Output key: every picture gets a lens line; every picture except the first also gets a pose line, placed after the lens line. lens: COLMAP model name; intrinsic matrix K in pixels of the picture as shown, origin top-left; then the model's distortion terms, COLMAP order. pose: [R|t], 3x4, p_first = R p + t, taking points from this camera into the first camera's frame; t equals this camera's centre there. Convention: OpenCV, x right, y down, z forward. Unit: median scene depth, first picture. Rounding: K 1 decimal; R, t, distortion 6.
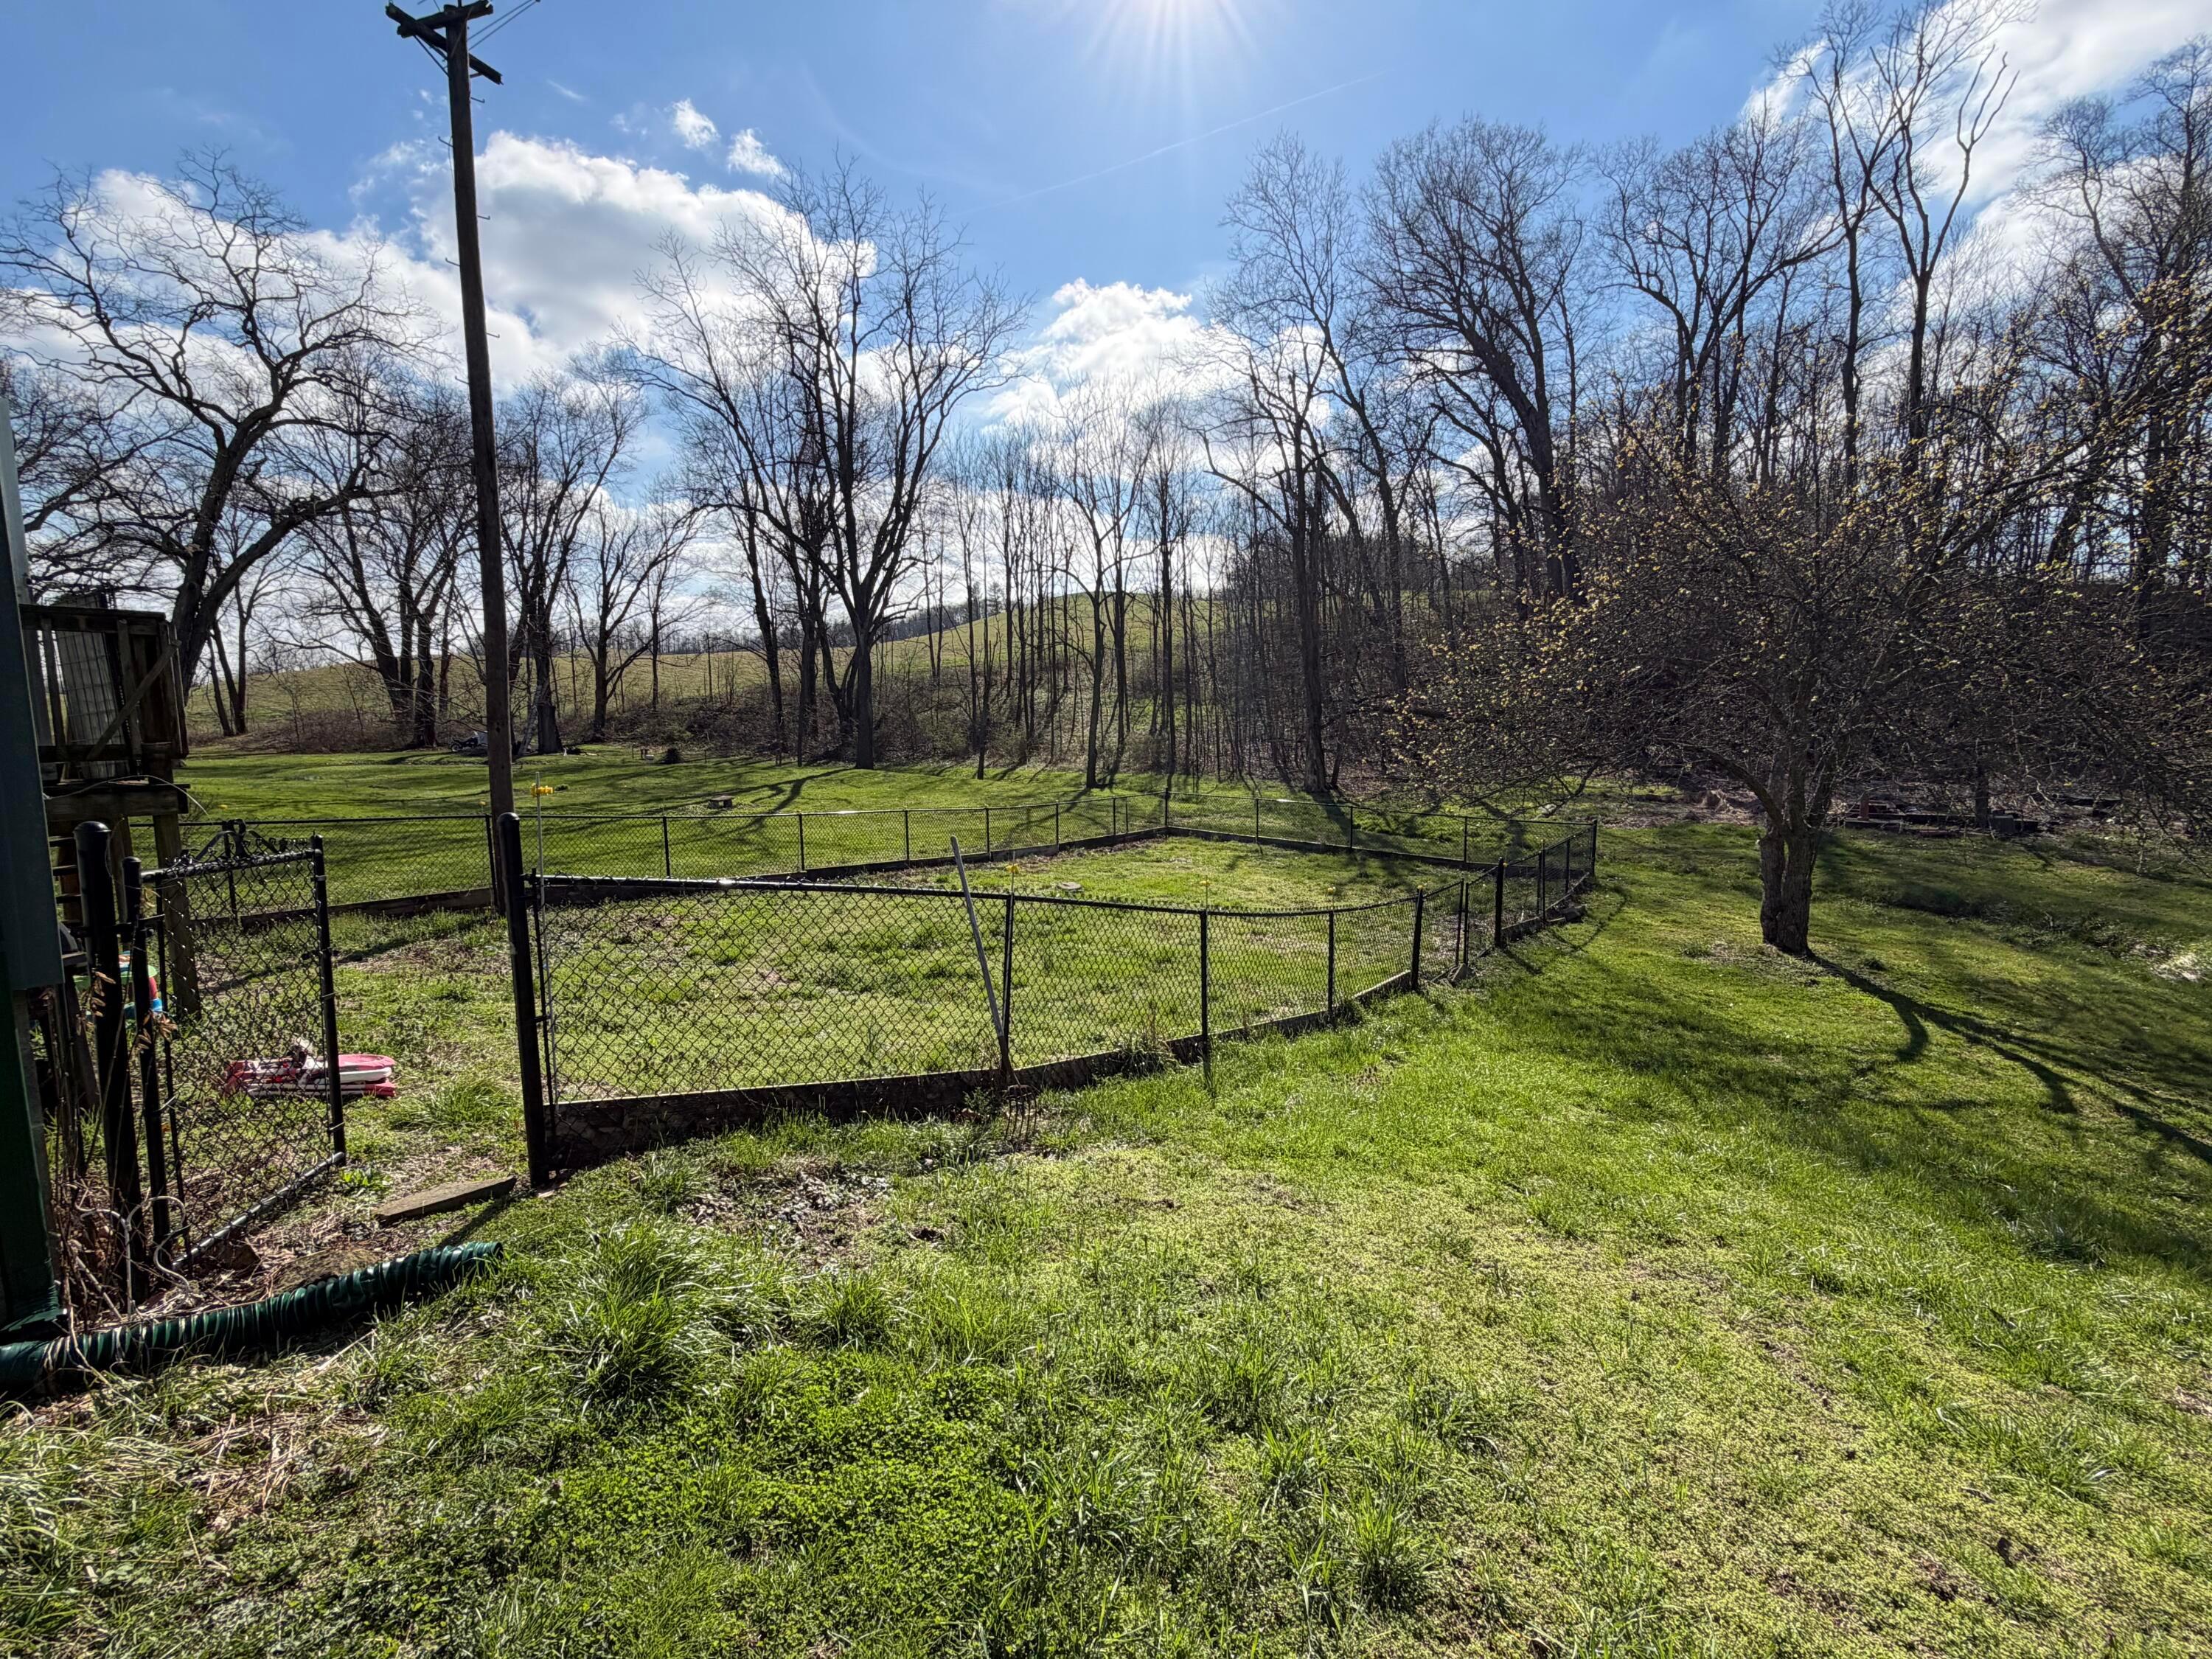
lens RADIAL K [[1003.5, 0, 1110.9], [0, 1003.5, 823.9], [0, 0, 1]] dist [0.001306, 0.000473]
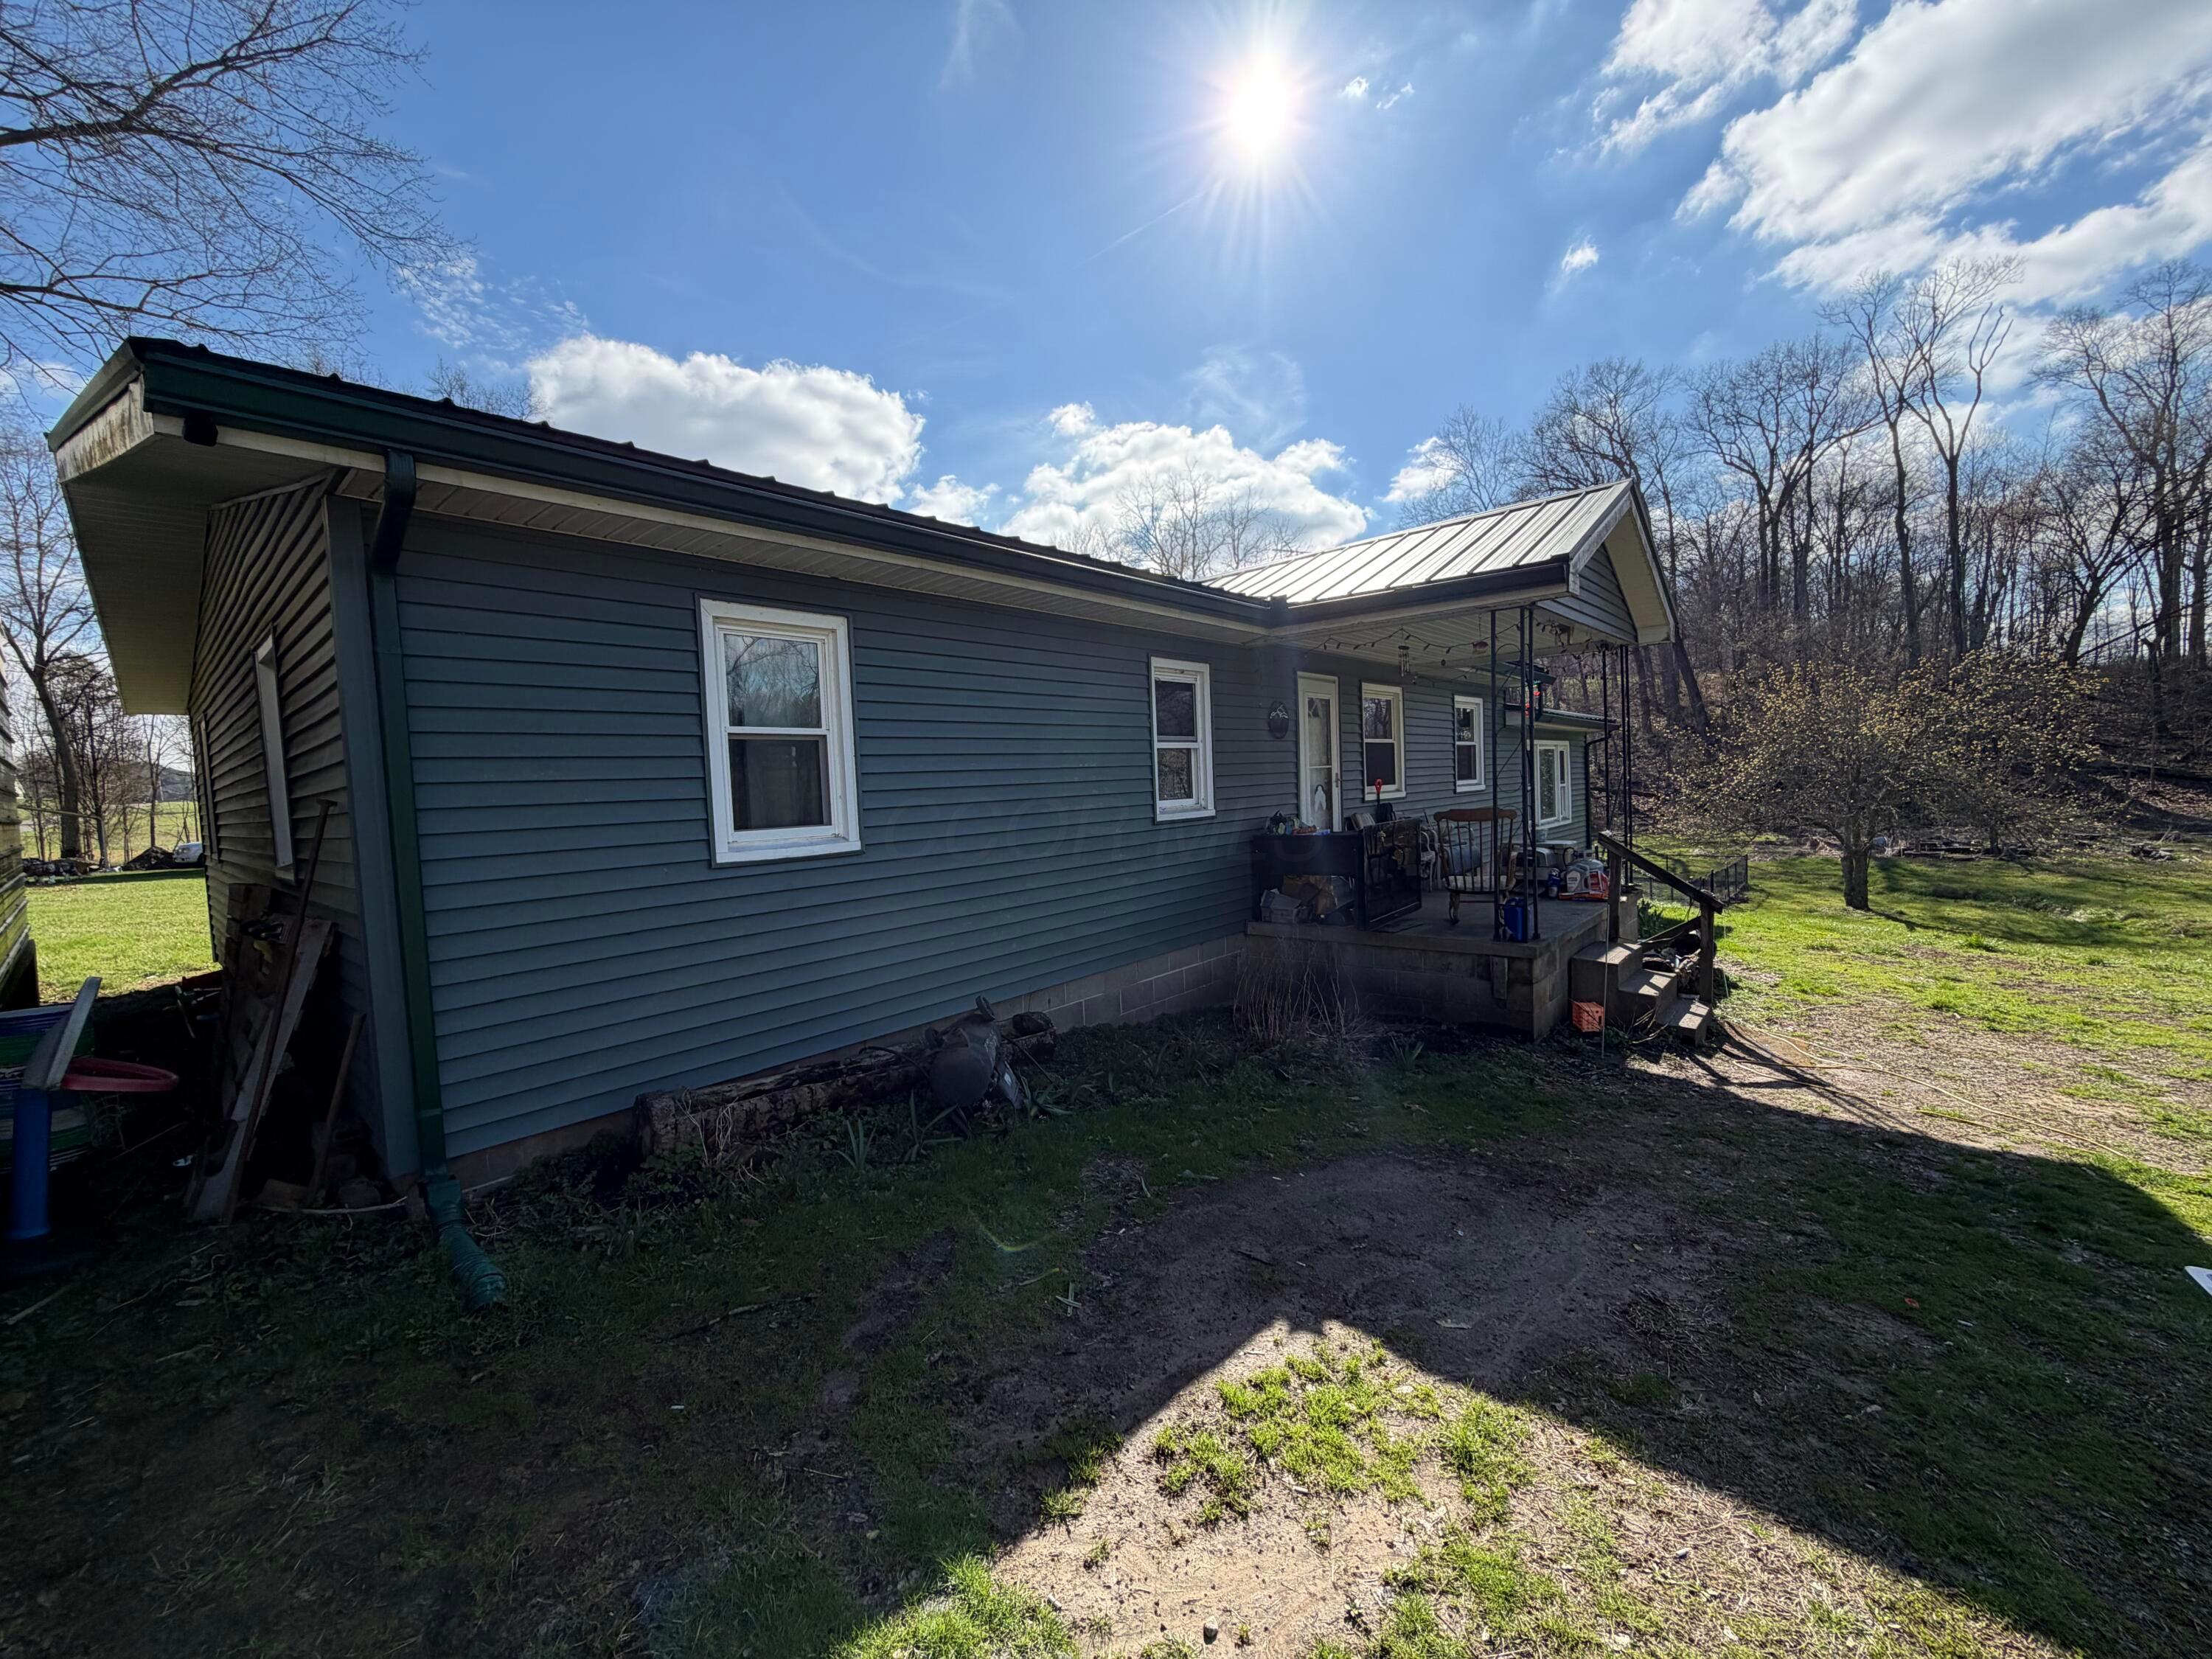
lens RADIAL K [[880.3, 0, 1099.8], [0, 880.3, 824.5], [0, 0, 1]] dist [-0.001043, 0.000047]
pose [[0.989979, -0.029219, -0.138155, -0.670216], [0.020196, 0.997598, -0.066266, 0.034293], [0.139760, 0.062812, 0.988191, -1.100634]]
